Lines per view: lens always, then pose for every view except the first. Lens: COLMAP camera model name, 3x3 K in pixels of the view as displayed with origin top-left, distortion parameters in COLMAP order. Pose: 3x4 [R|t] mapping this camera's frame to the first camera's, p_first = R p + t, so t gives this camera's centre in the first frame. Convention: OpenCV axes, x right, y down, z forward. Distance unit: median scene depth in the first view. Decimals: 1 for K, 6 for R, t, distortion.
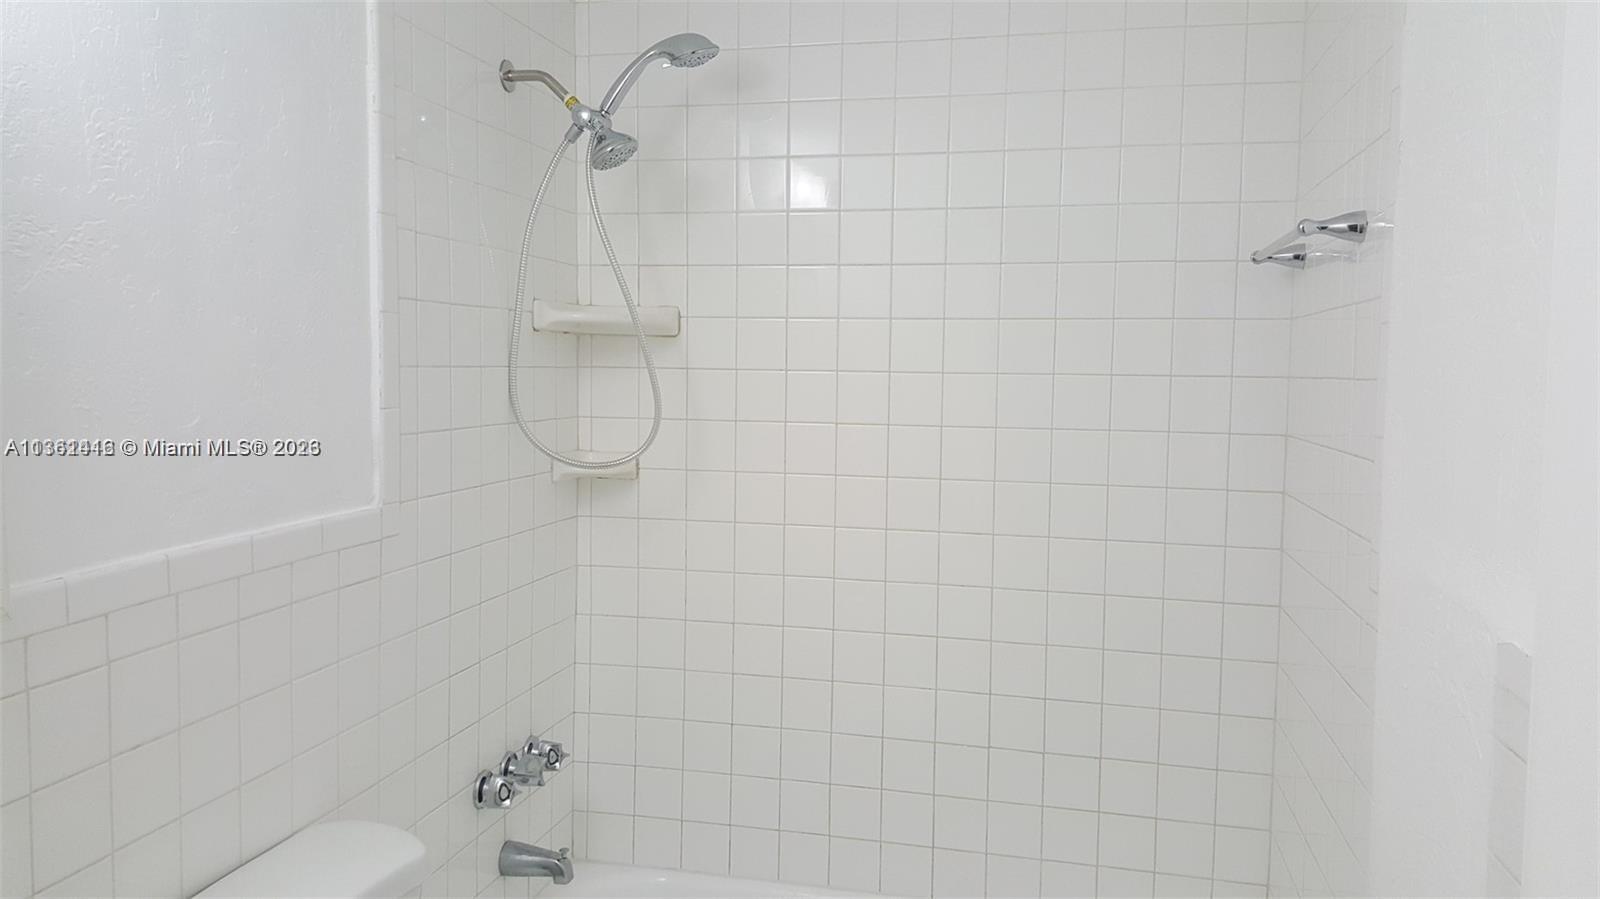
lens RADIAL K [[1325.9, 0, 793.8], [0, 1325.9, 438.9], [0, 0, 1]] dist [0.183130, -0.461403]
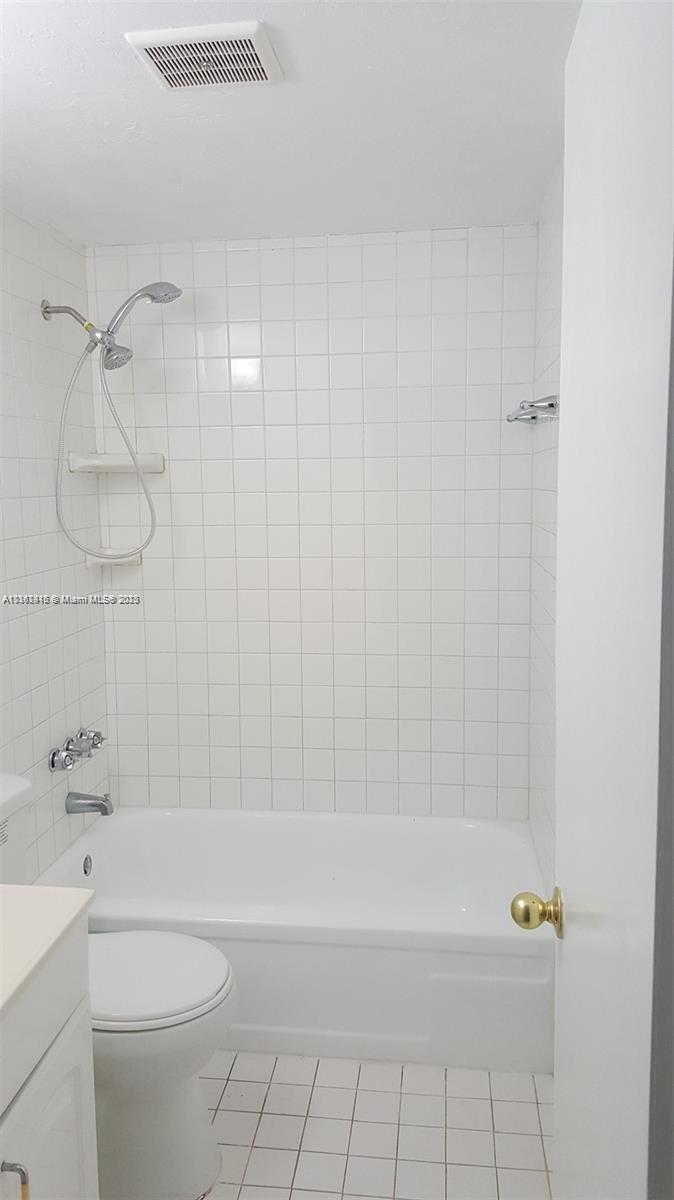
lens RADIAL K [[994.5, 0, 336.9], [0, 994.5, 591.7], [0, 0, 1]] dist [0.183130, -0.461403]
pose [[0.995297, -0.039958, 0.088246, 0.007115], [0.034710, 0.997581, 0.060230, -0.001138], [-0.090439, -0.056884, 0.994276, -0.211752]]
